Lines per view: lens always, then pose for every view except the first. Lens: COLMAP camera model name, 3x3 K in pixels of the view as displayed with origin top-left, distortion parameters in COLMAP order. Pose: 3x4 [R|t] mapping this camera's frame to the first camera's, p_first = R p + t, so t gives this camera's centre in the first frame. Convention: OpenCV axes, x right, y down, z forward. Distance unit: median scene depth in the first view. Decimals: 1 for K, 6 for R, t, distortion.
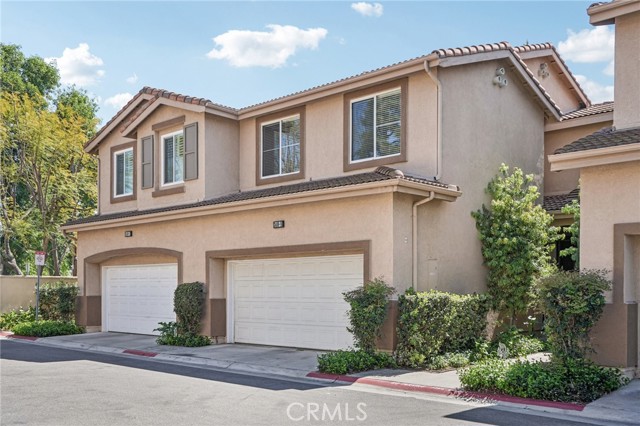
lens RADIAL K [[653.5, 0, 320.0], [0, 653.5, 213.0], [0, 0, 1]] dist [0.113546, 0.000987]
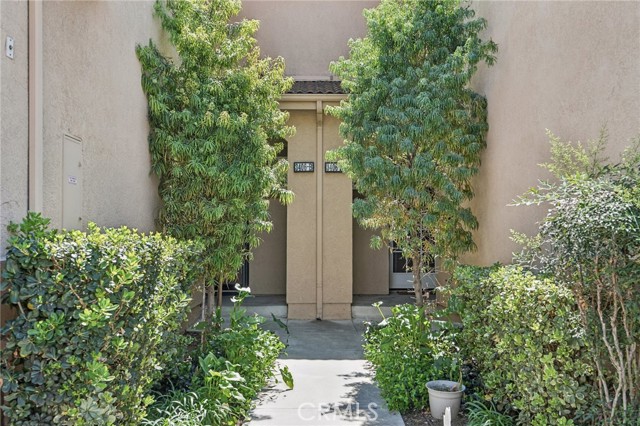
lens RADIAL K [[653.5, 0, 320.0], [0, 653.5, 213.0], [0, 0, 1]] dist [0.113546, 0.000987]
pose [[0.721199, 0.026587, 0.692218, 0.032376], [-0.075856, 0.996285, 0.040766, 0.097054], [-0.688562, -0.081909, 0.720537, 0.753182]]
